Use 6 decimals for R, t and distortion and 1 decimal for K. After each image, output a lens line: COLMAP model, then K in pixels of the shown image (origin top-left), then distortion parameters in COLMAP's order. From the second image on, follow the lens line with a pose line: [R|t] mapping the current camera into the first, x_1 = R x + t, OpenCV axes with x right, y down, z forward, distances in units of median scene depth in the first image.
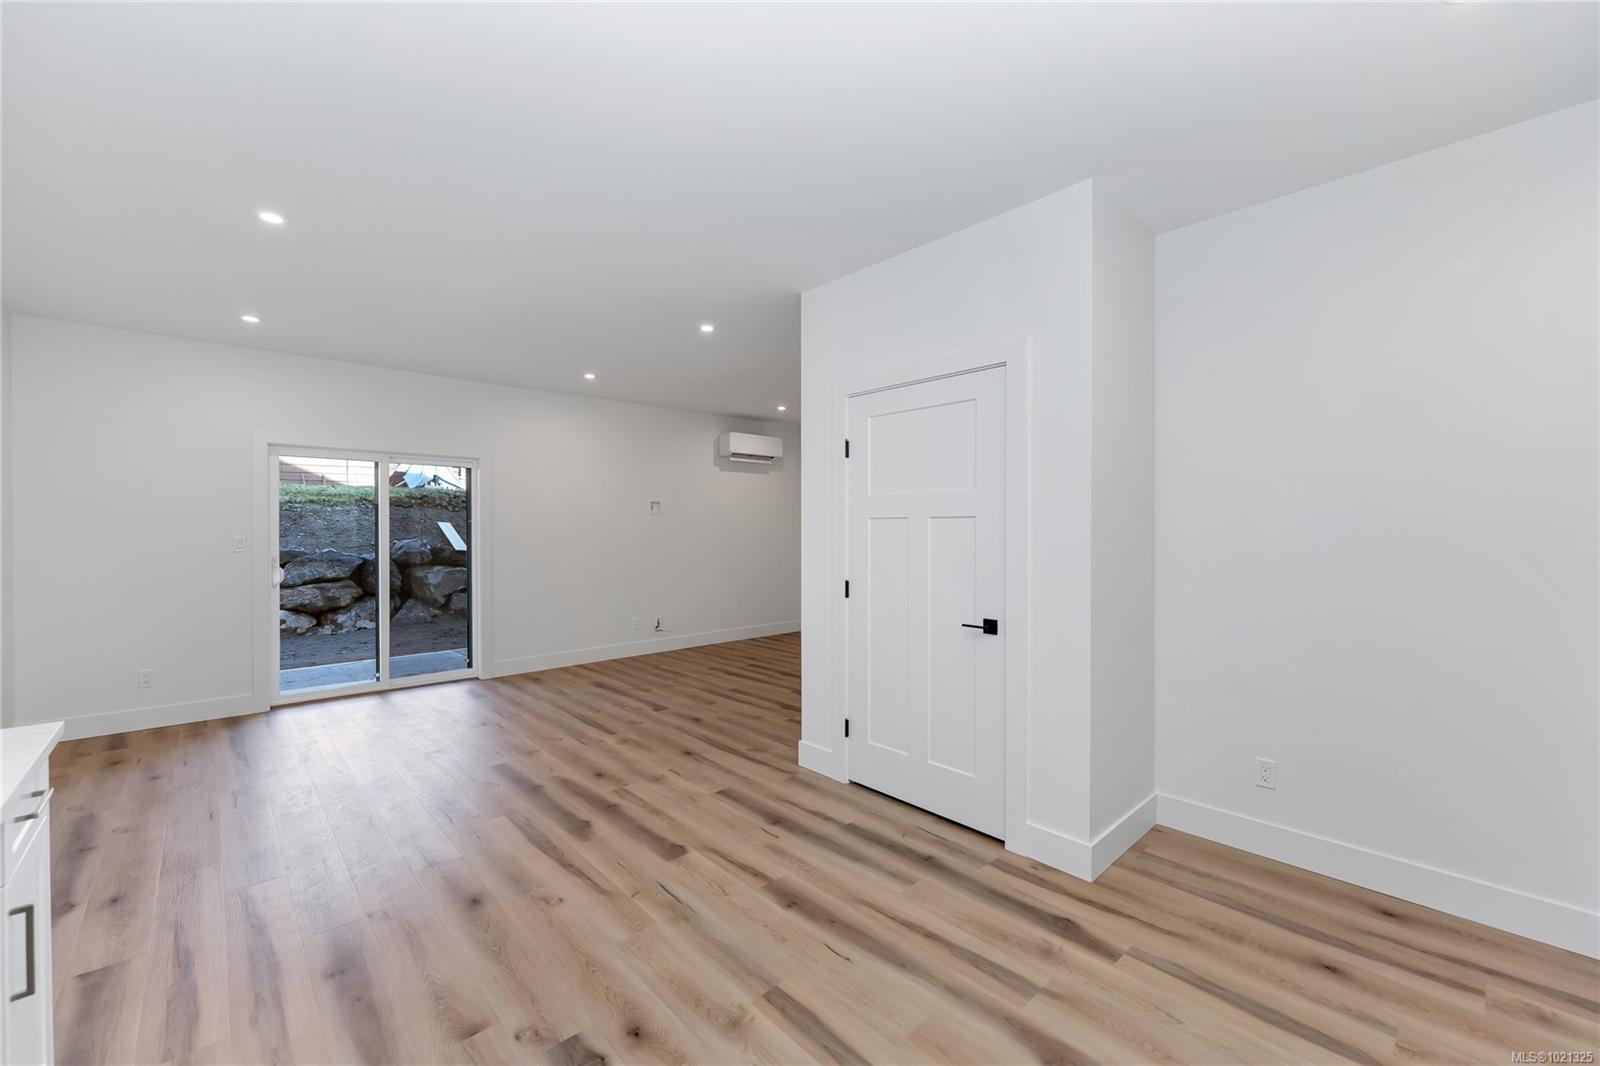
lens RADIAL K [[647.7, 0, 793.1], [0, 647.7, 525.3], [0, 0, 1]] dist [-0.000809, -0.000132]
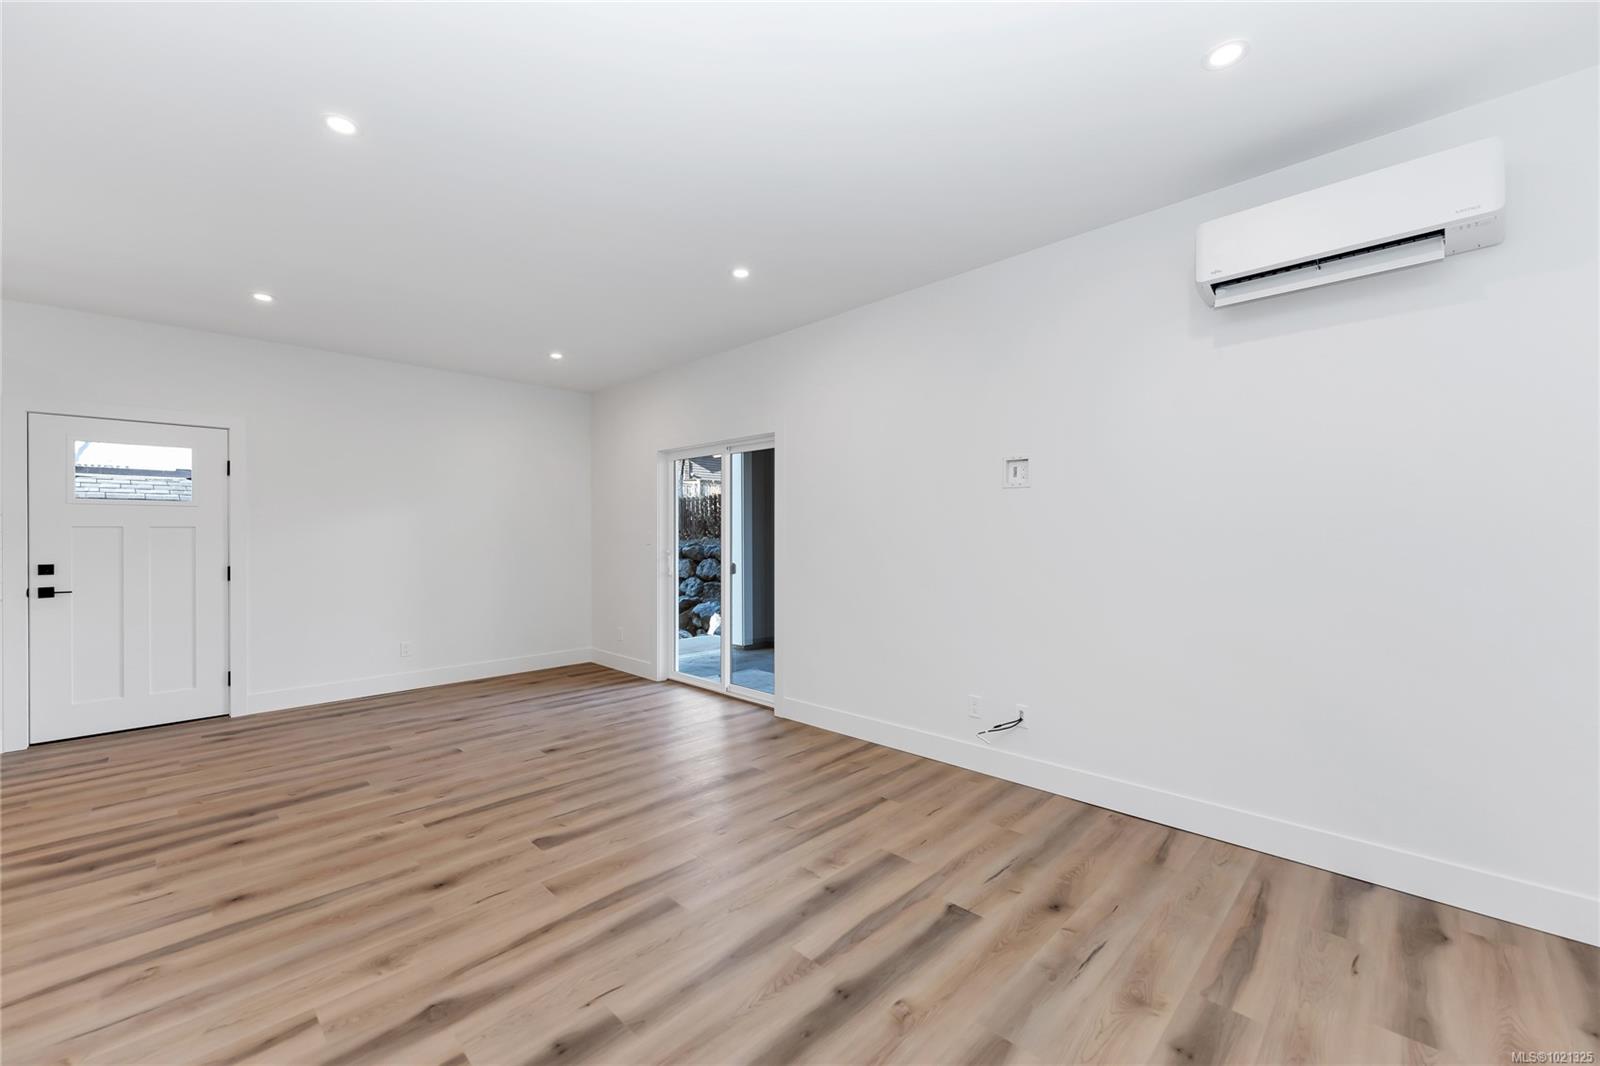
lens RADIAL K [[639.6, 0, 797.2], [0, 639.6, 534.4], [0, 0, 1]] dist [-0.002749, -0.000122]
pose [[0.051695, 0.001793, -0.998661, 0.604940], [0.010539, 0.999942, 0.002341, 0.037809], [0.998607, -0.010646, 0.051673, 2.044754]]
